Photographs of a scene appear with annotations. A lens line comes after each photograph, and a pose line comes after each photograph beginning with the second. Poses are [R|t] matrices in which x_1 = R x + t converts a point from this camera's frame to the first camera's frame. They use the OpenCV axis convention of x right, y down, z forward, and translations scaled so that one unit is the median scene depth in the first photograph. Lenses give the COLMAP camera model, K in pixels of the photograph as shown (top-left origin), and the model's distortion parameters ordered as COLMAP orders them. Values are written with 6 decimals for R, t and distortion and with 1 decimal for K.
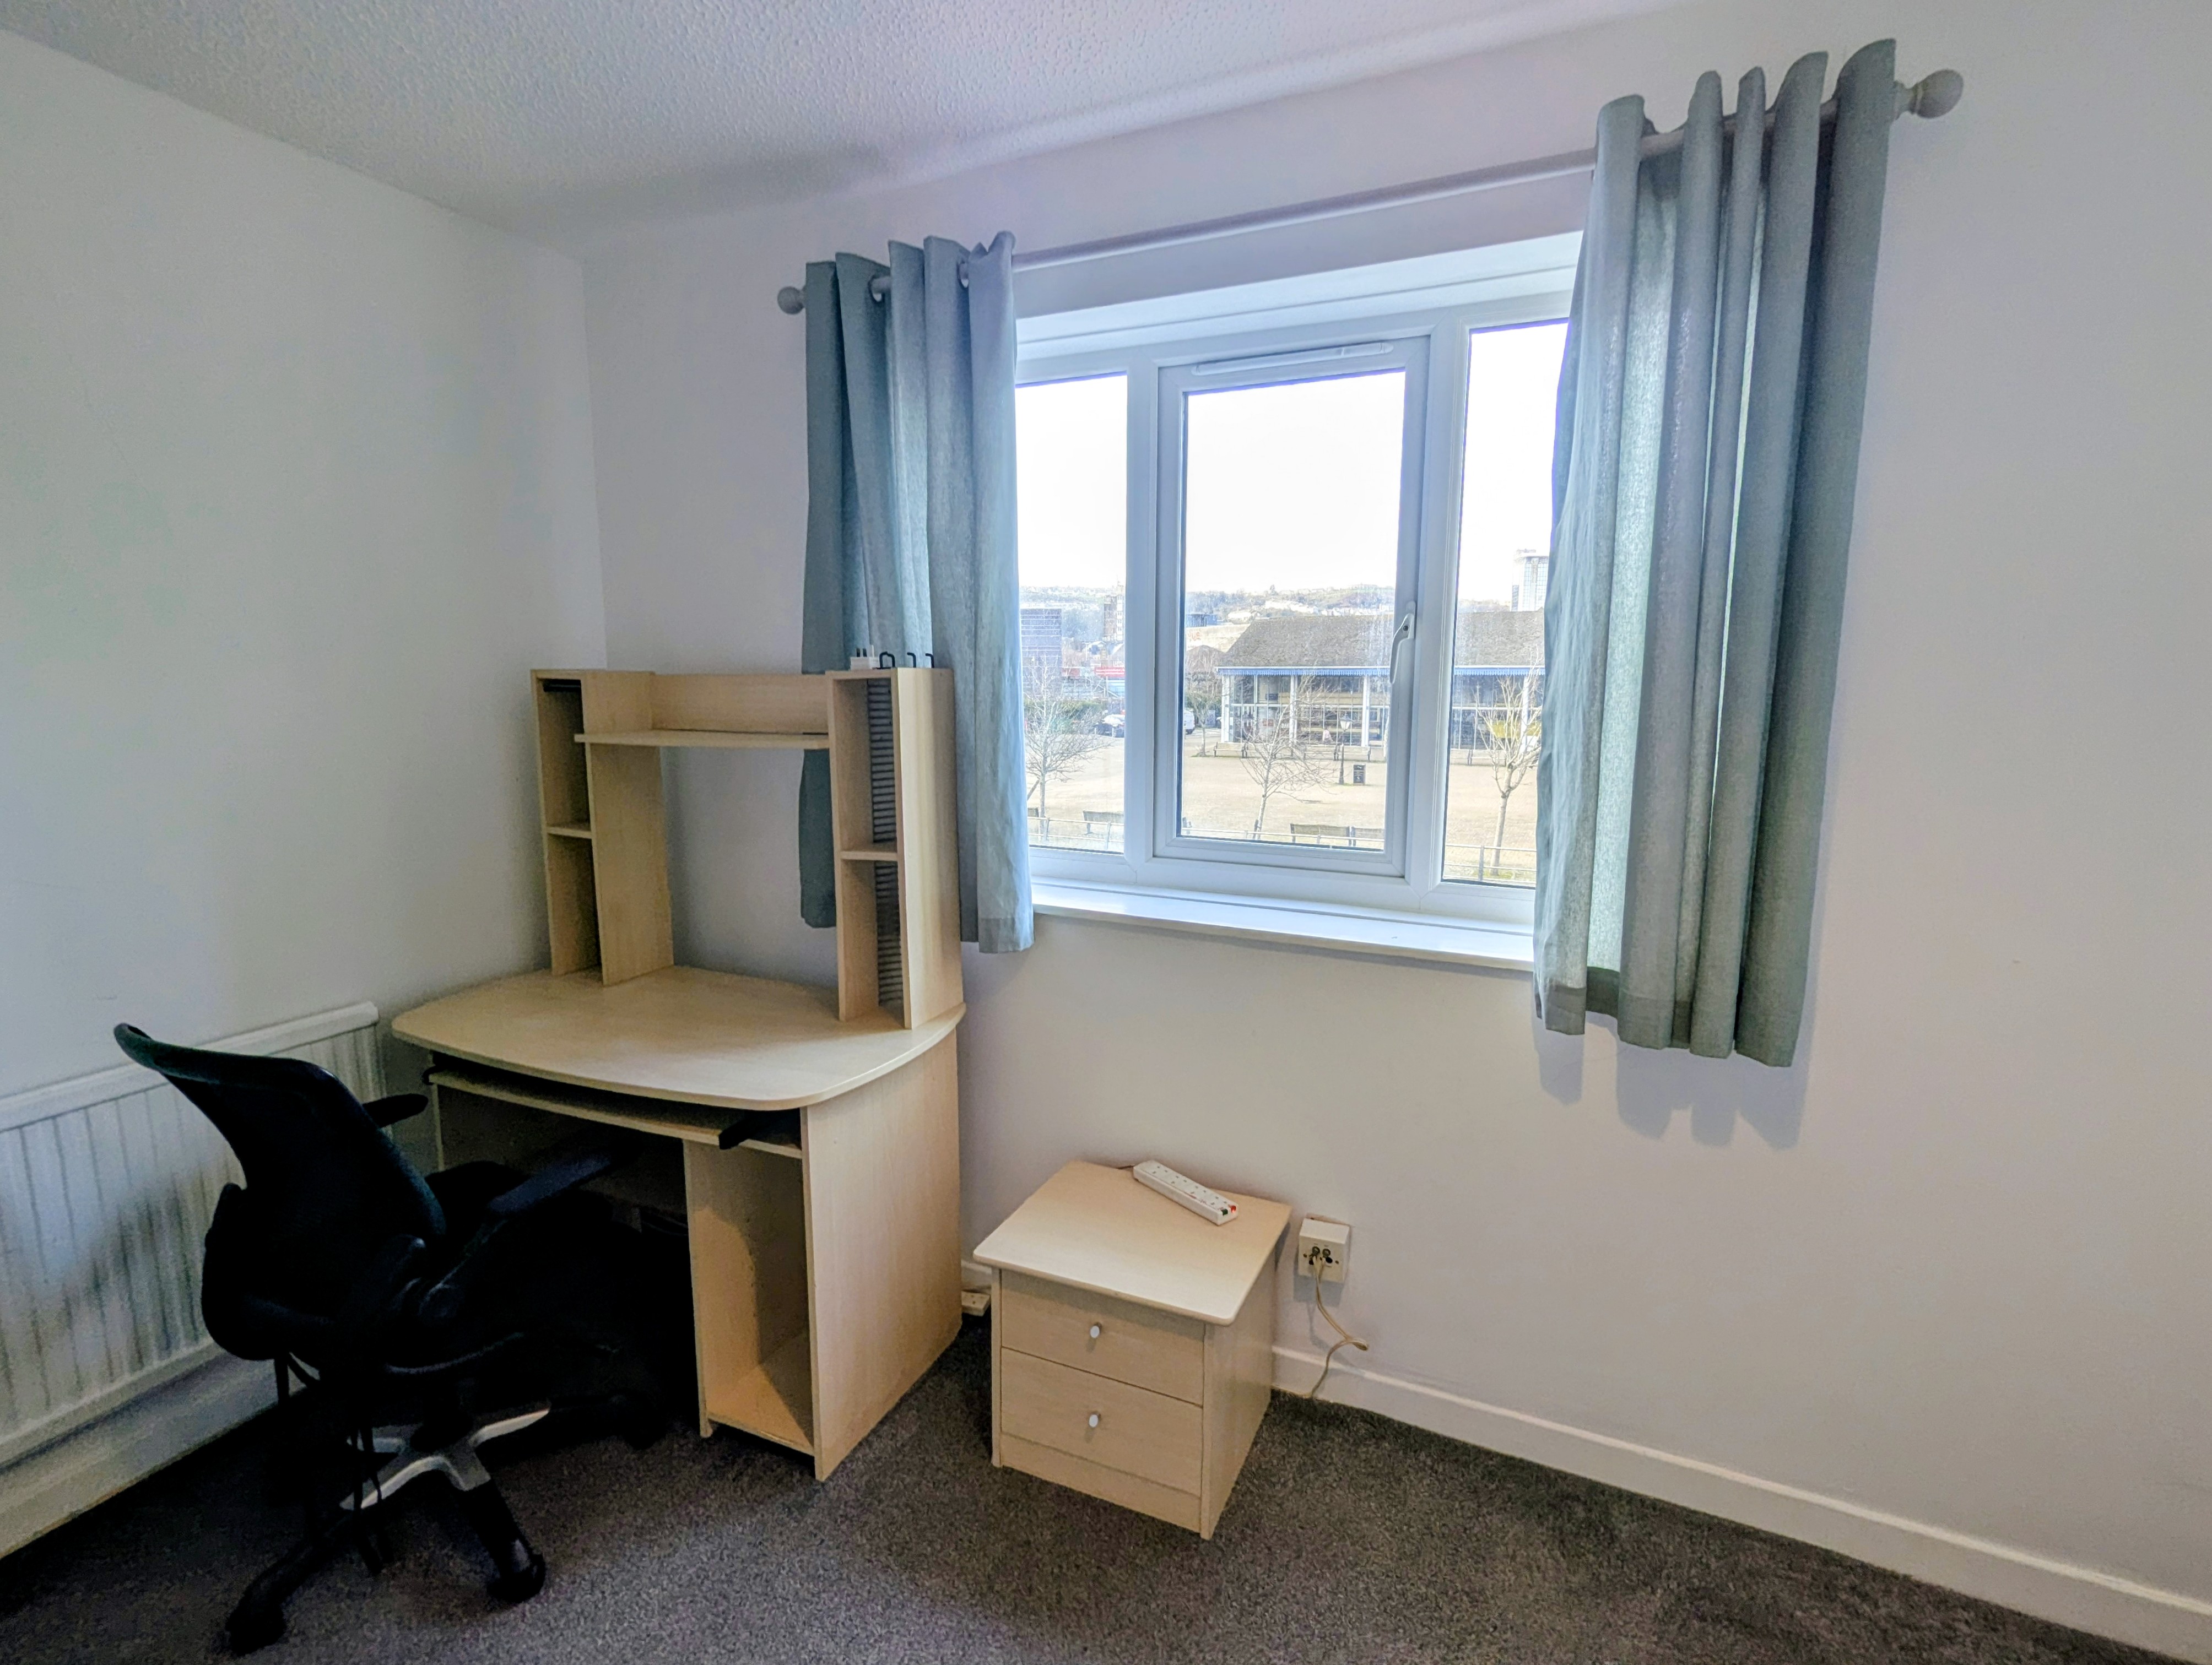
lens RADIAL K [[1066.2, 0, 1099.7], [0, 1066.2, 829.1], [0, 0, 1]] dist [0.004336, -0.000342]
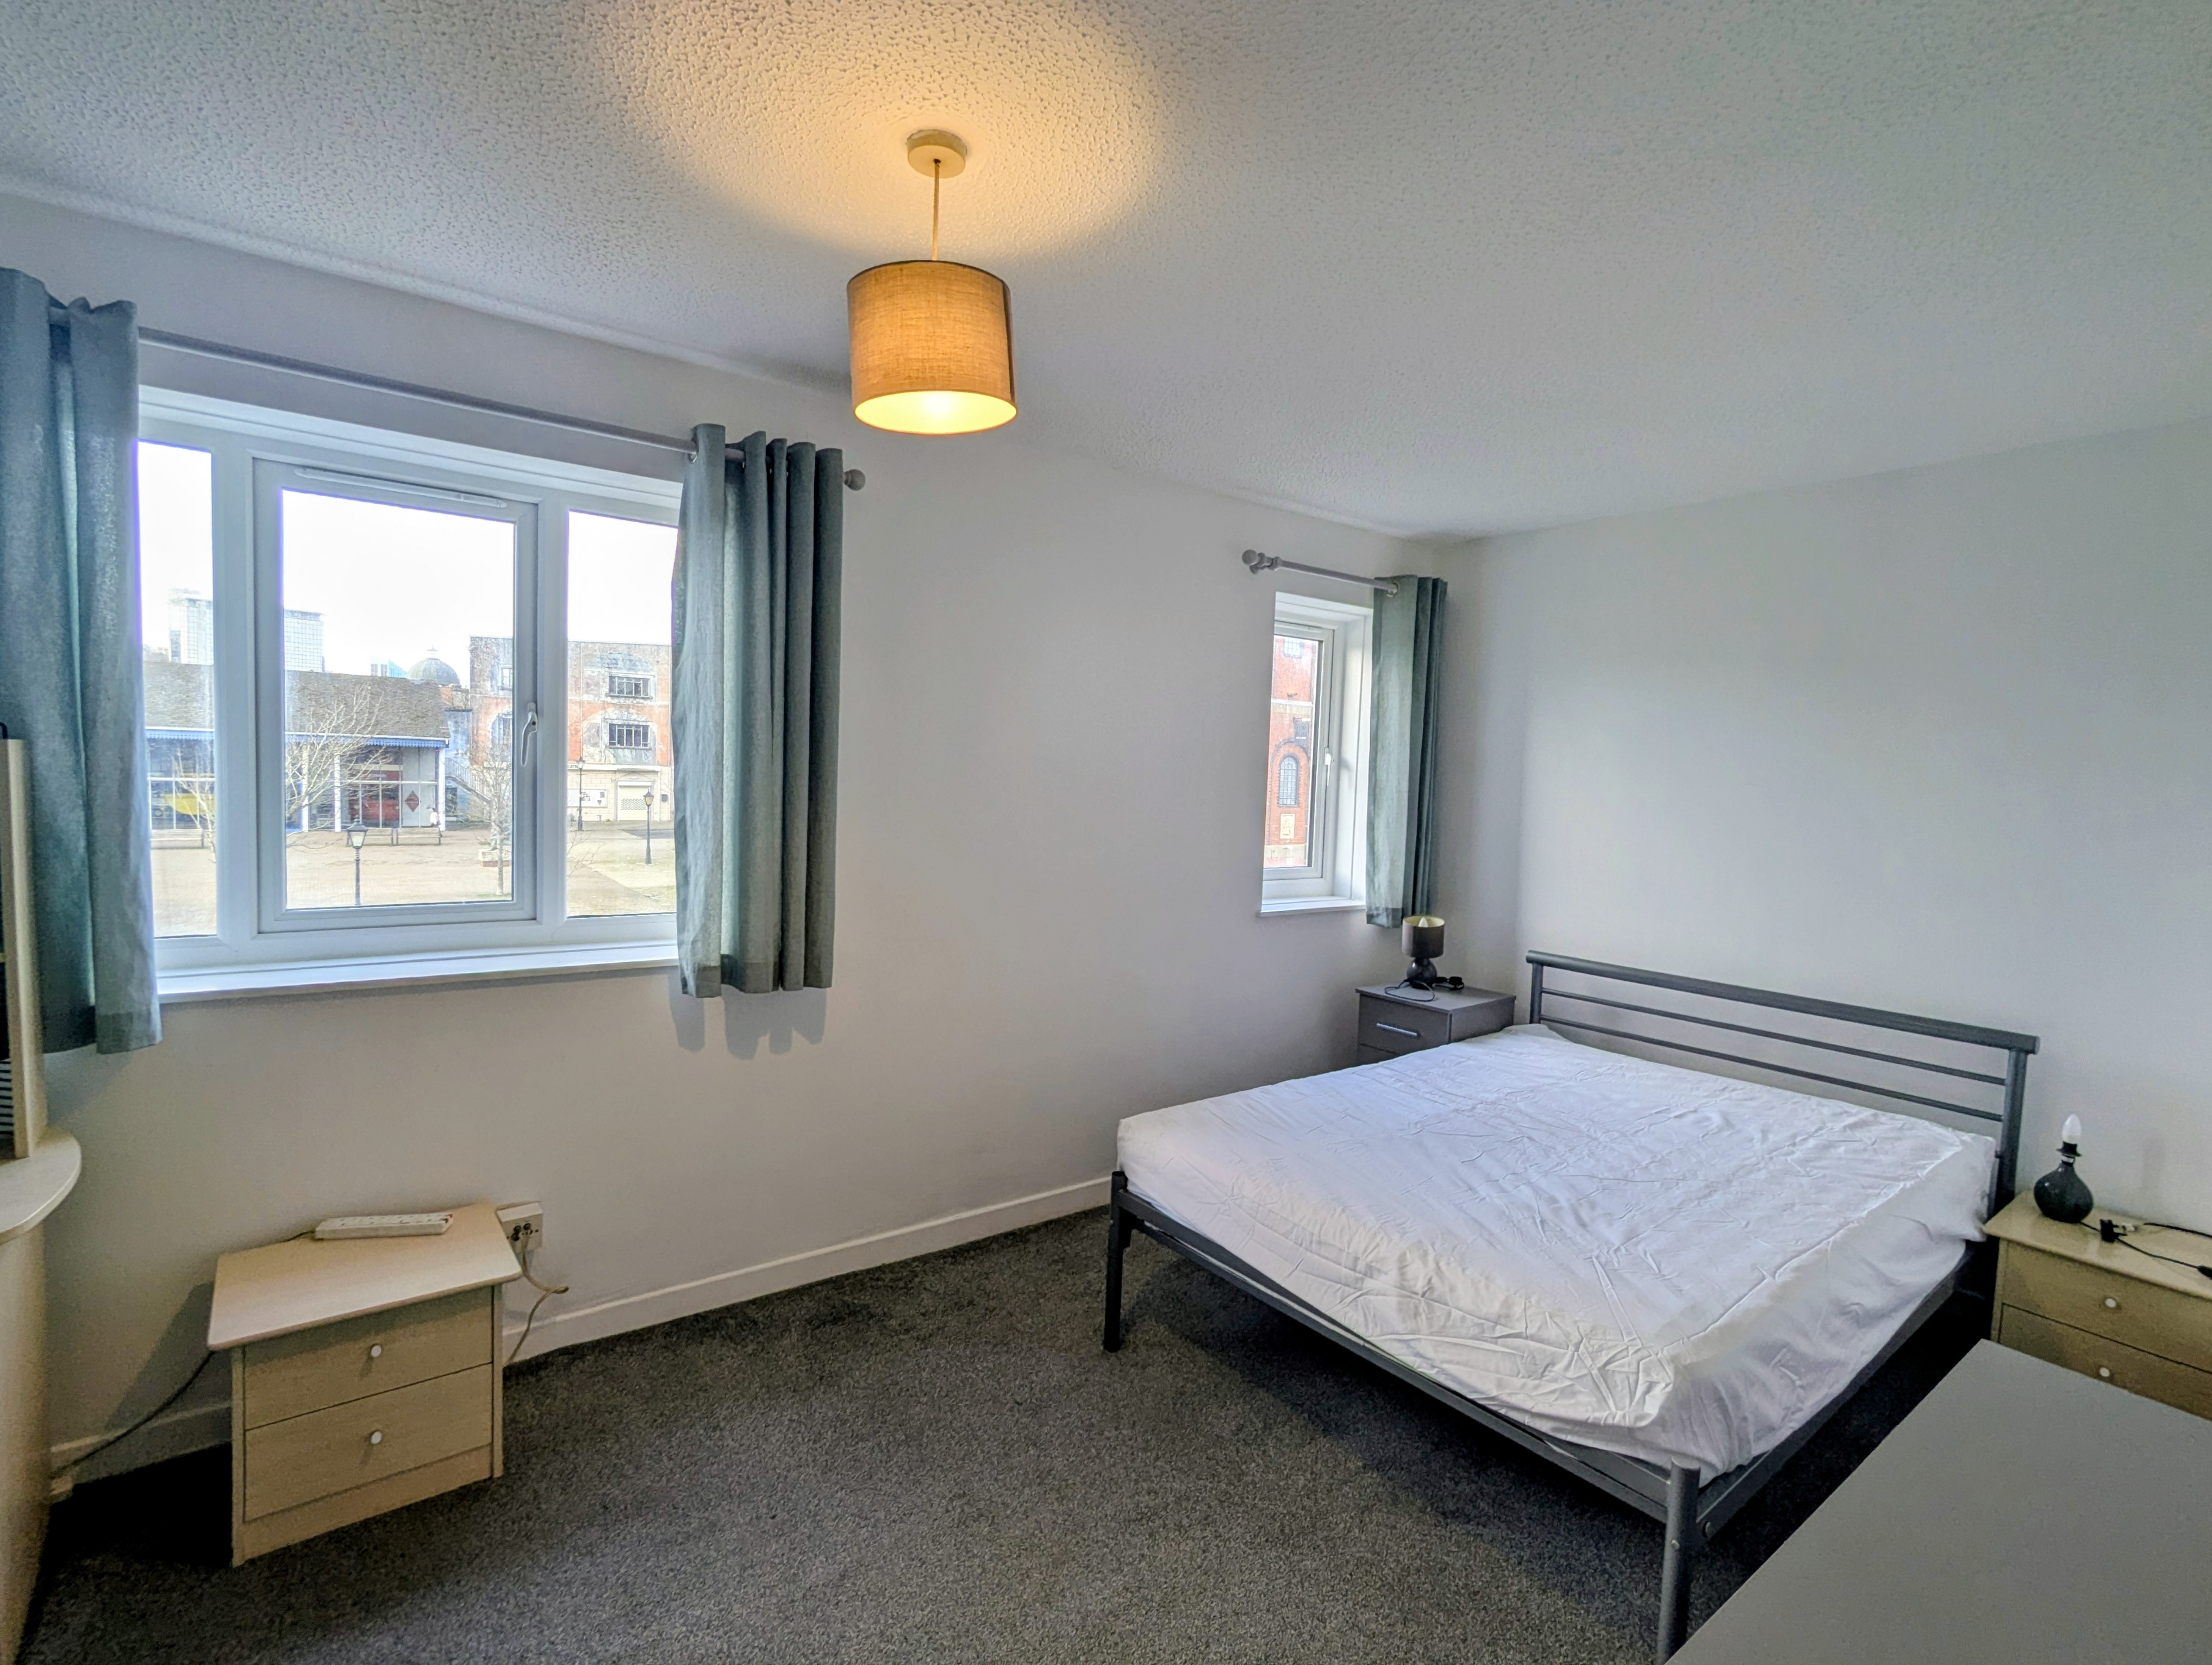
lens RADIAL K [[1066.3, 0, 1089.4], [0, 1066.3, 828.5], [0, 0, 1]] dist [0.004336, -0.000342]
pose [[0.479551, -0.036574, 0.876751, -0.538905], [0.095268, 0.995395, -0.010585, 0.015316], [-0.872327, 0.088603, 0.480827, -0.194448]]
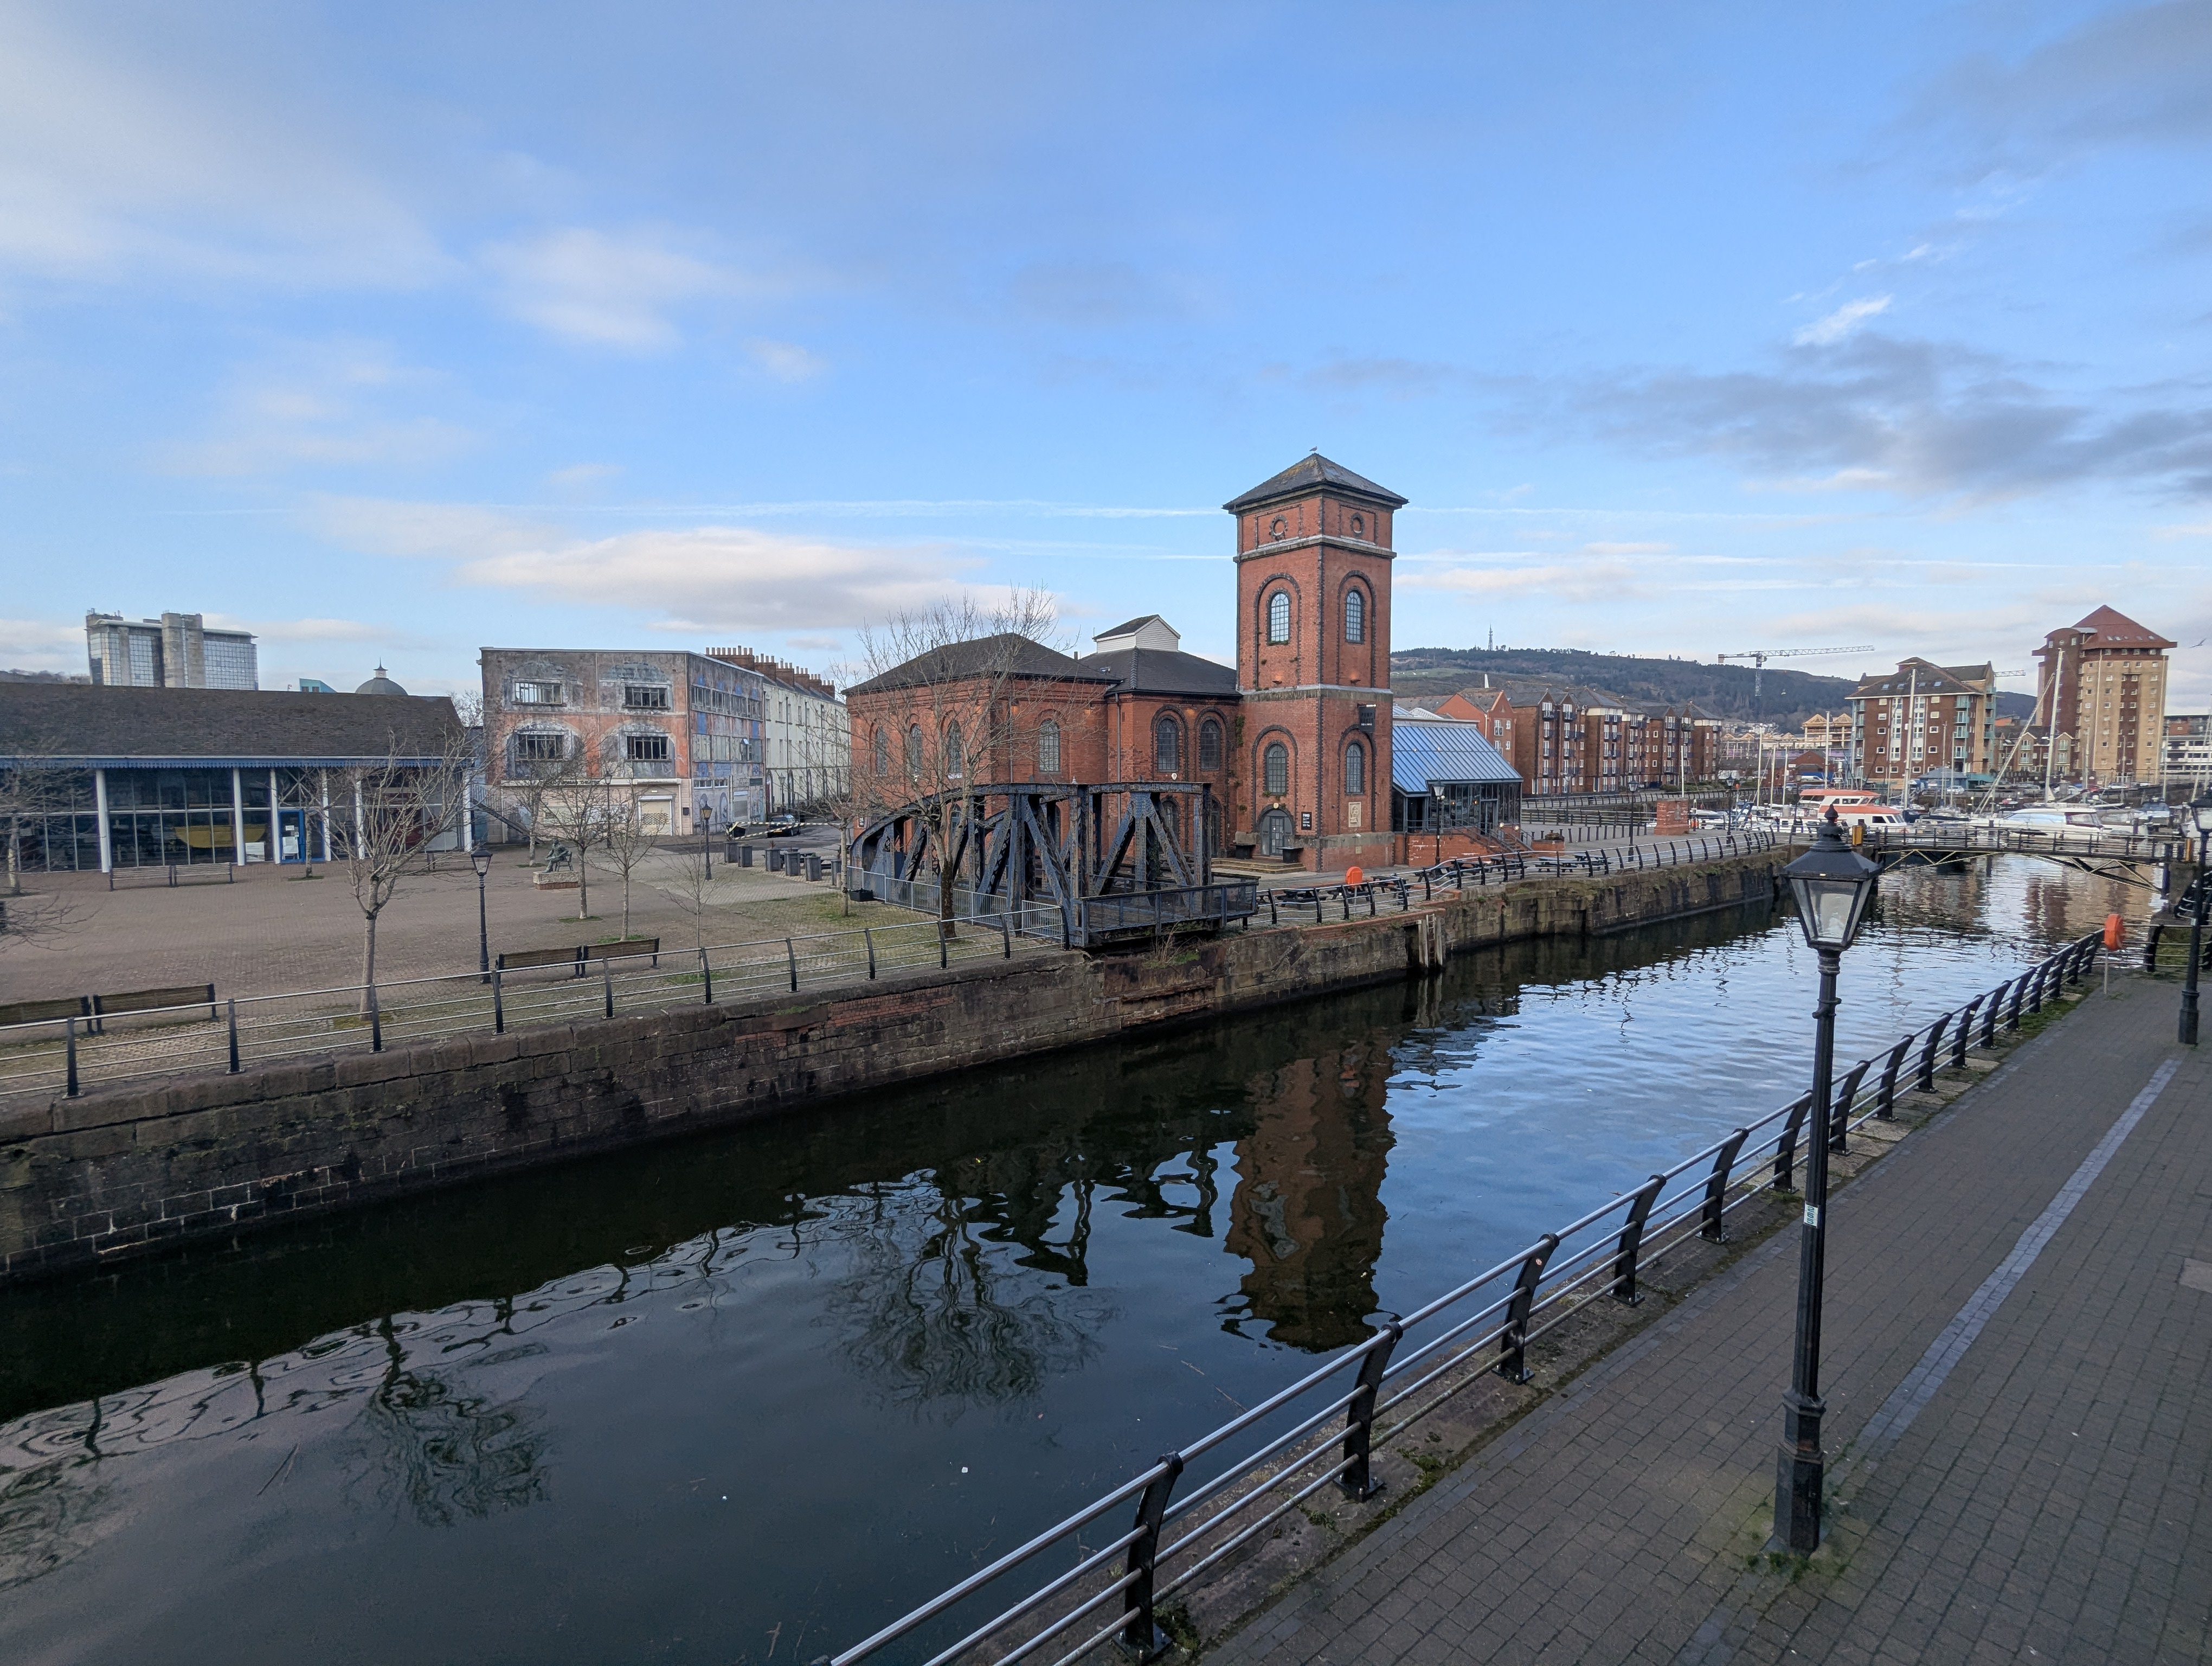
lens RADIAL K [[1066.5, 0, 1113.3], [0, 1066.5, 825.9], [0, 0, 1]] dist [0.004336, -0.000342]
pose [[0.431378, -0.055548, 0.900460, -1.187737], [0.136085, 0.990689, -0.004079, -0.253241], [-0.891849, 0.124298, 0.434921, 2.101901]]
